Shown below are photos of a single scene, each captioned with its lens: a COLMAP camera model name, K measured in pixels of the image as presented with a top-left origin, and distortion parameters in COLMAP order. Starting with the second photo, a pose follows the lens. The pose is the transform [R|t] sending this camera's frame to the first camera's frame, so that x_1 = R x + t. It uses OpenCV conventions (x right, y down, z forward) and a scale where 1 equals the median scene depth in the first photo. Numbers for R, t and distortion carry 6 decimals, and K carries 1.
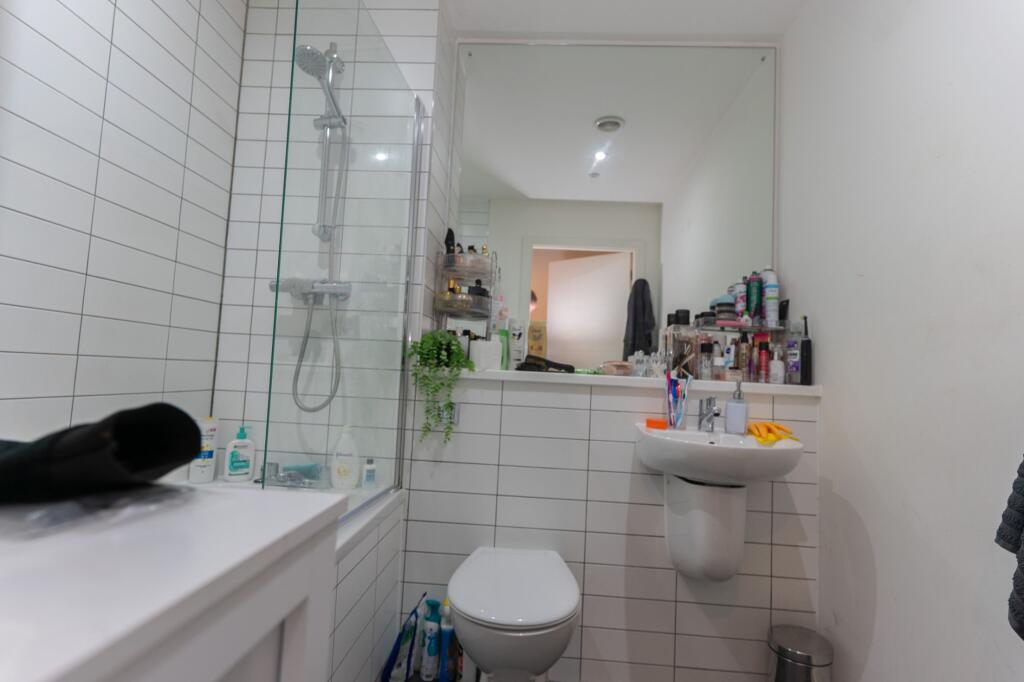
lens RADIAL K [[501.6, 0, 512.0], [0, 501.6, 341.0], [0, 0, 1]] dist [0.011414, 0.000180]
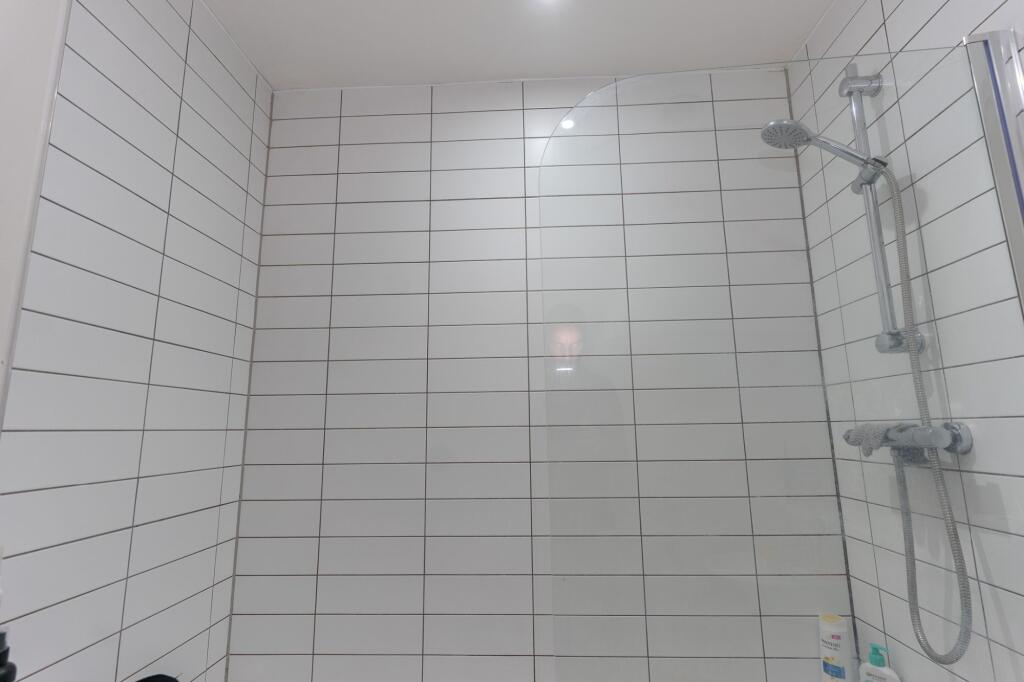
lens RADIAL K [[503.7, 0, 512.0], [0, 503.7, 341.0], [0, 0, 1]] dist [-0.001453, 0.000772]
pose [[0.004585, -0.228332, -0.973573, 0.228185], [0.077336, 0.970748, -0.227305, -0.115361], [0.996995, -0.074250, 0.022109, 0.520323]]
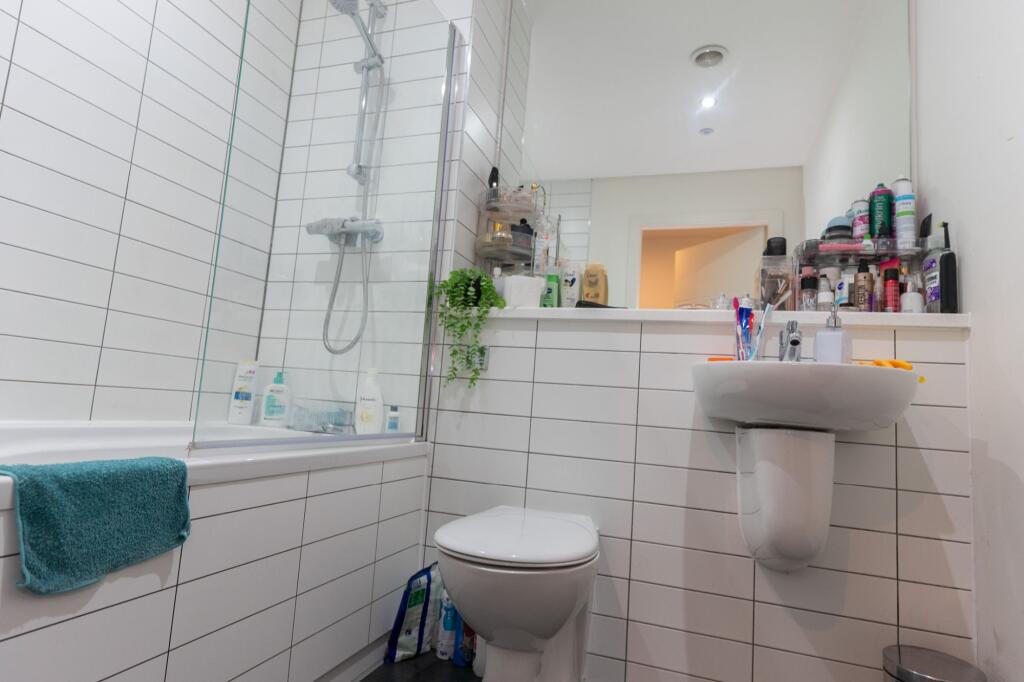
lens RADIAL K [[555.0, 0, 512.0], [0, 555.0, 341.0], [0, 0, 1]] dist [0.004088, 0.000434]
pose [[0.962396, -0.011502, -0.271408, 0.199309], [-0.007368, 0.997630, -0.068404, 0.181494], [0.271552, 0.067832, 0.960030, 0.074151]]
